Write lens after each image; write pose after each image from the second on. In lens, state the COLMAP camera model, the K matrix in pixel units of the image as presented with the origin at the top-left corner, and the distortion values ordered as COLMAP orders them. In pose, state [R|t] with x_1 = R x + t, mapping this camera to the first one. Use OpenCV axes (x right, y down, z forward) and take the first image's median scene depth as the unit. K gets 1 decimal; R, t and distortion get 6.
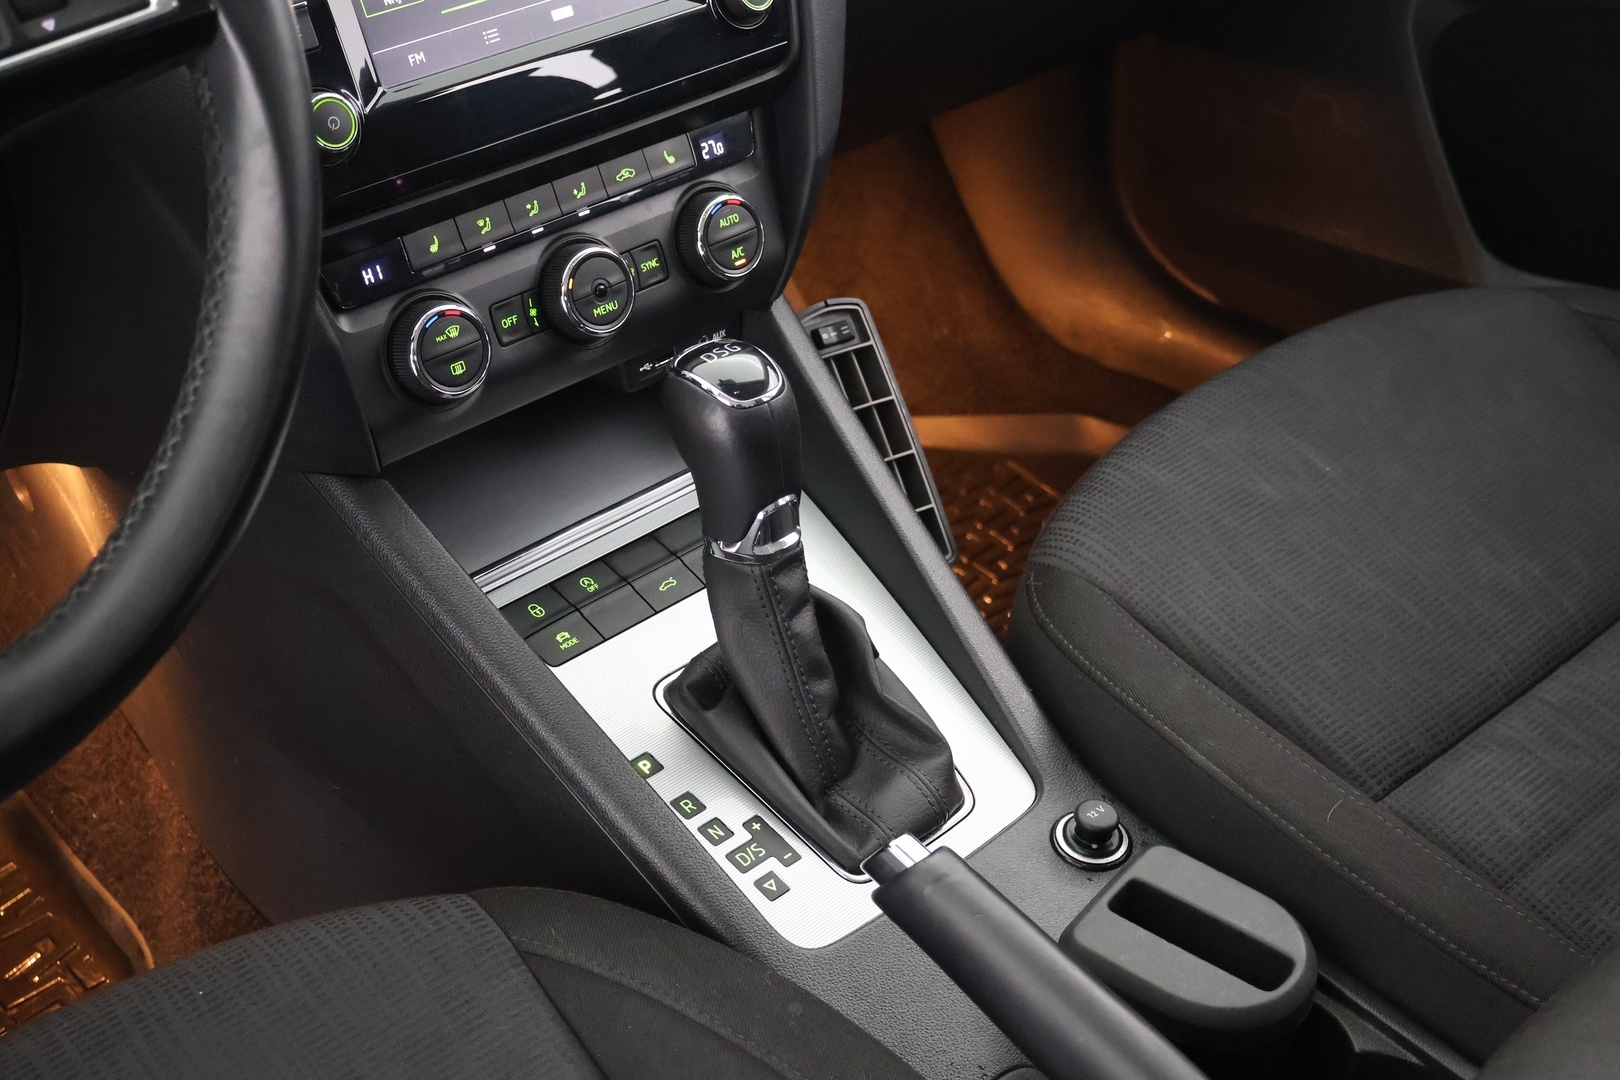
lens RADIAL K [[2160.0, 0, 807.9], [0, 2160.0, 537.9], [0, 0, 1]] dist [-0.016585, 0.000000]
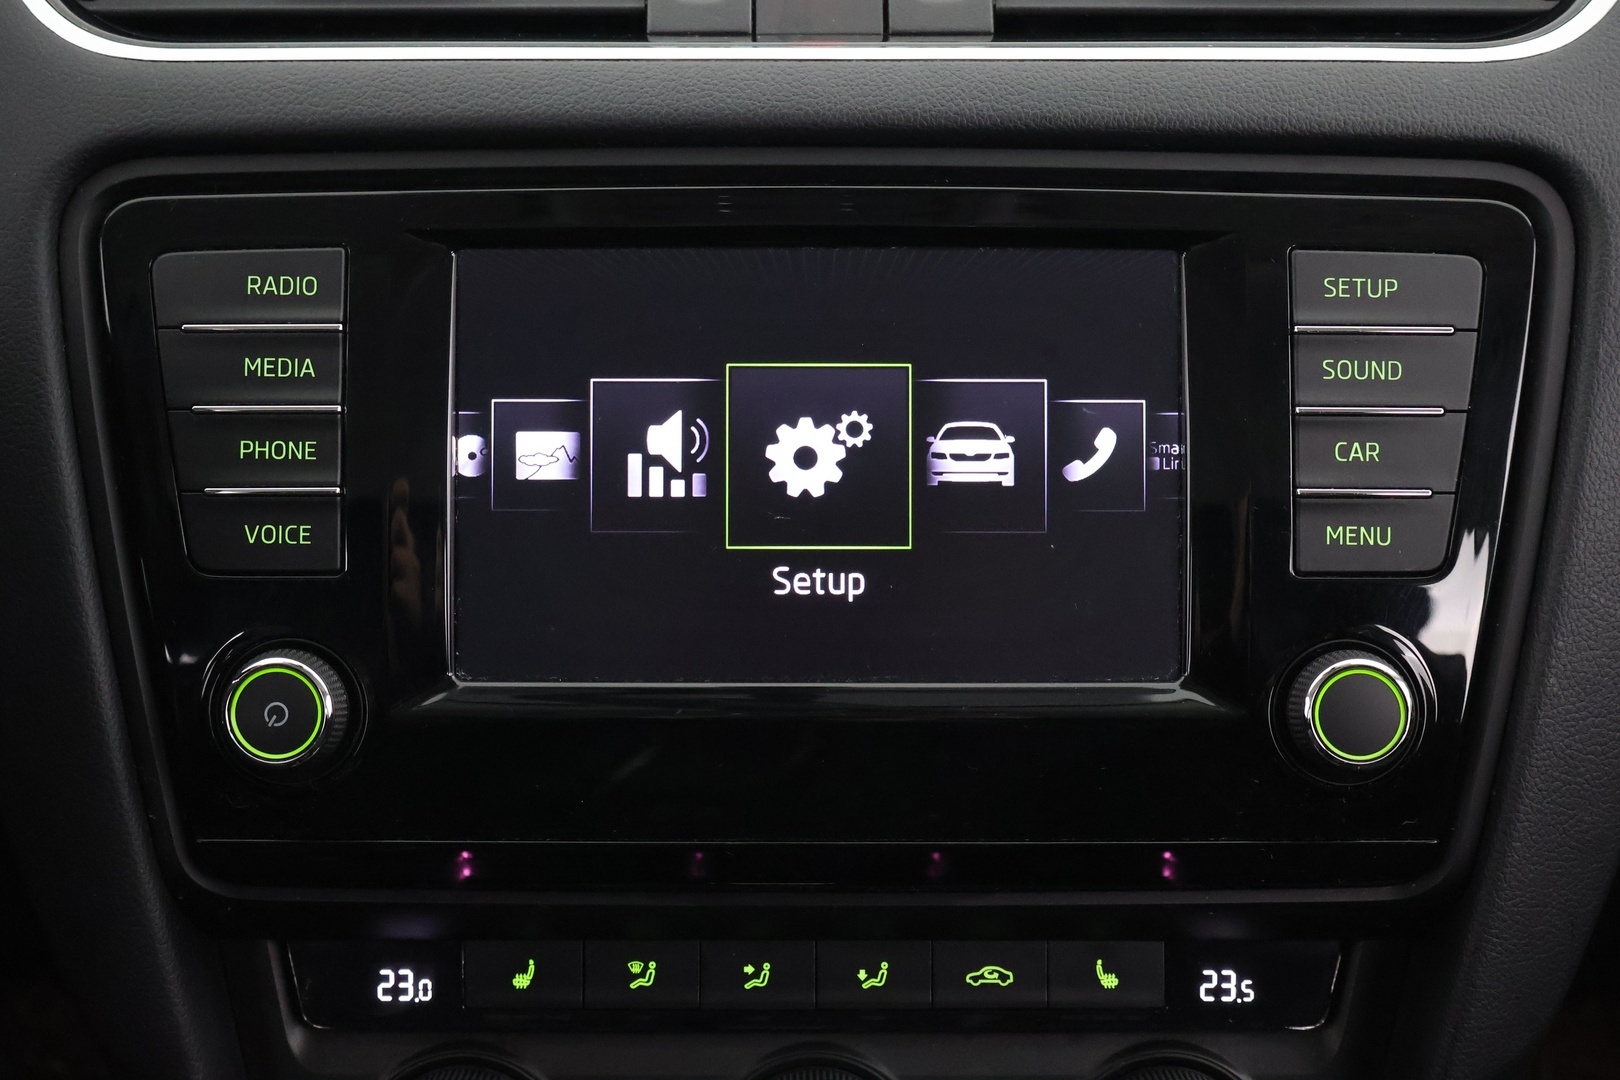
lens RADIAL K [[2036.6, 0, 809.1], [0, 2036.6, 539.6], [0, 0, 1]] dist [-0.006017, 0.000000]
pose [[0.727664, 0.274941, -0.628420, 0.156750], [-0.384474, 0.922192, -0.041723, -0.231958], [0.568053, 0.271972, 0.776754, 0.600325]]
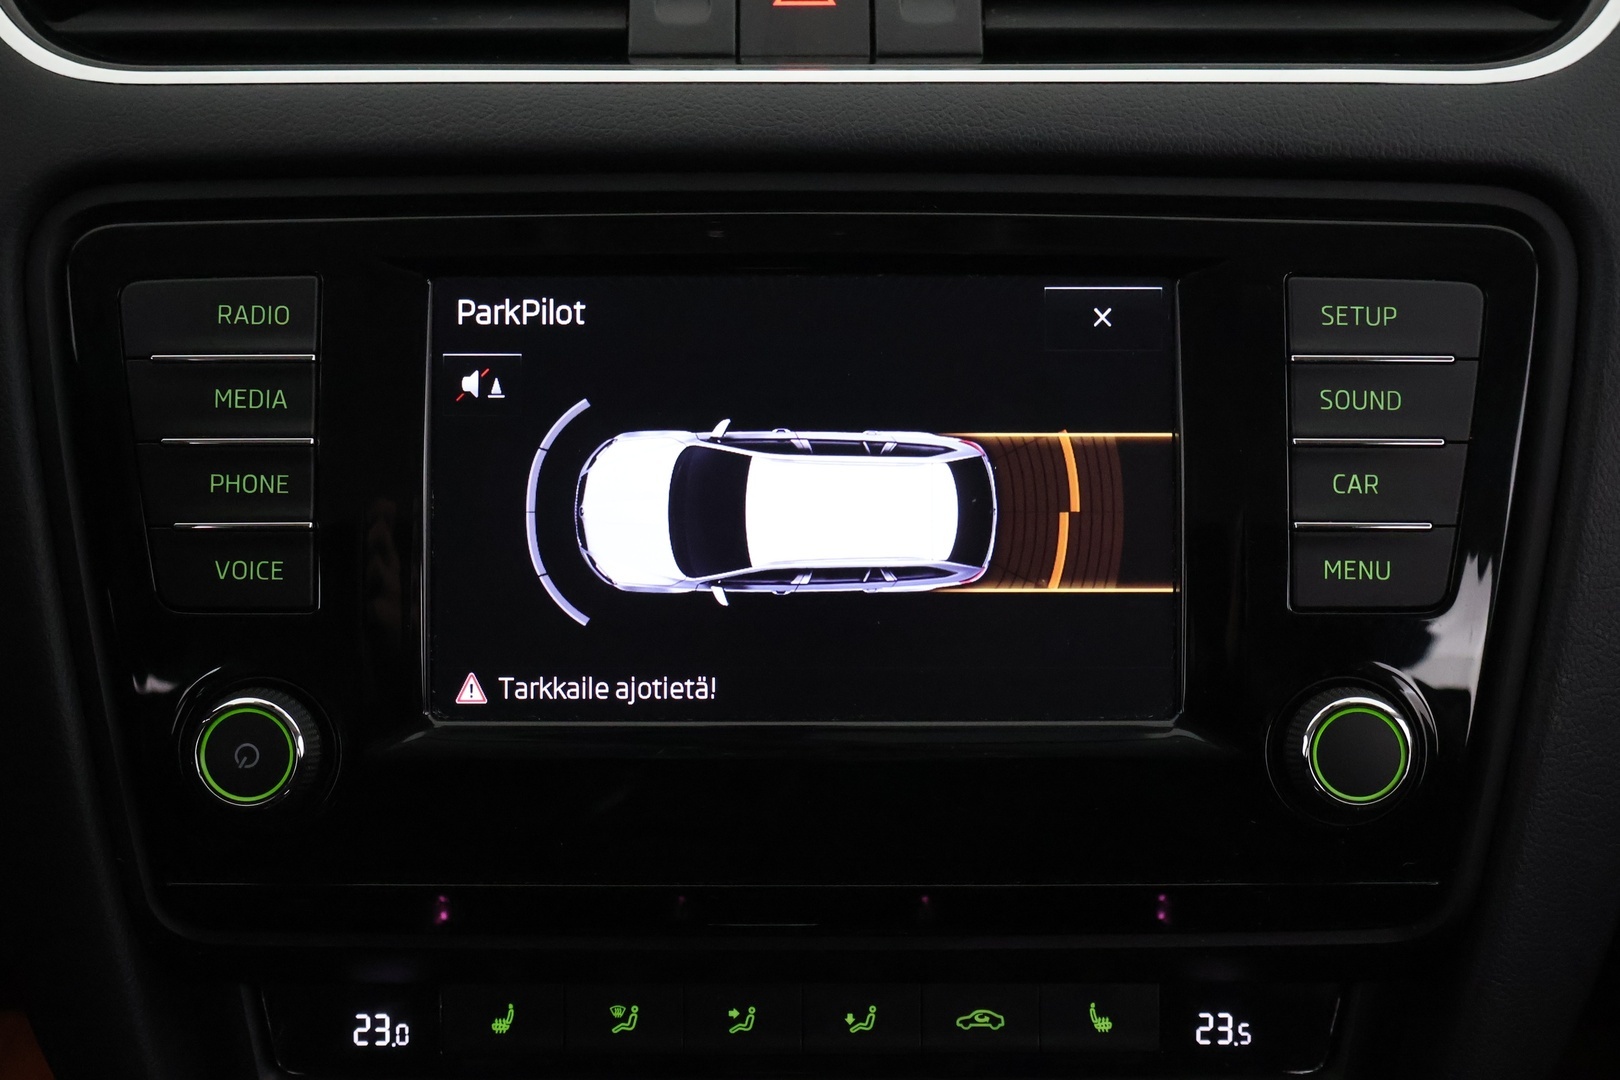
lens RADIAL K [[2036.6, 0, 809.0], [0, 2036.6, 539.3], [0, 0, 1]] dist [-0.006017, 0.000000]
pose [[0.729054, 0.272349, -0.627939, 0.149691], [-0.383107, 0.922625, -0.044638, -0.239499], [0.567195, 0.273111, 0.776982, 0.608671]]
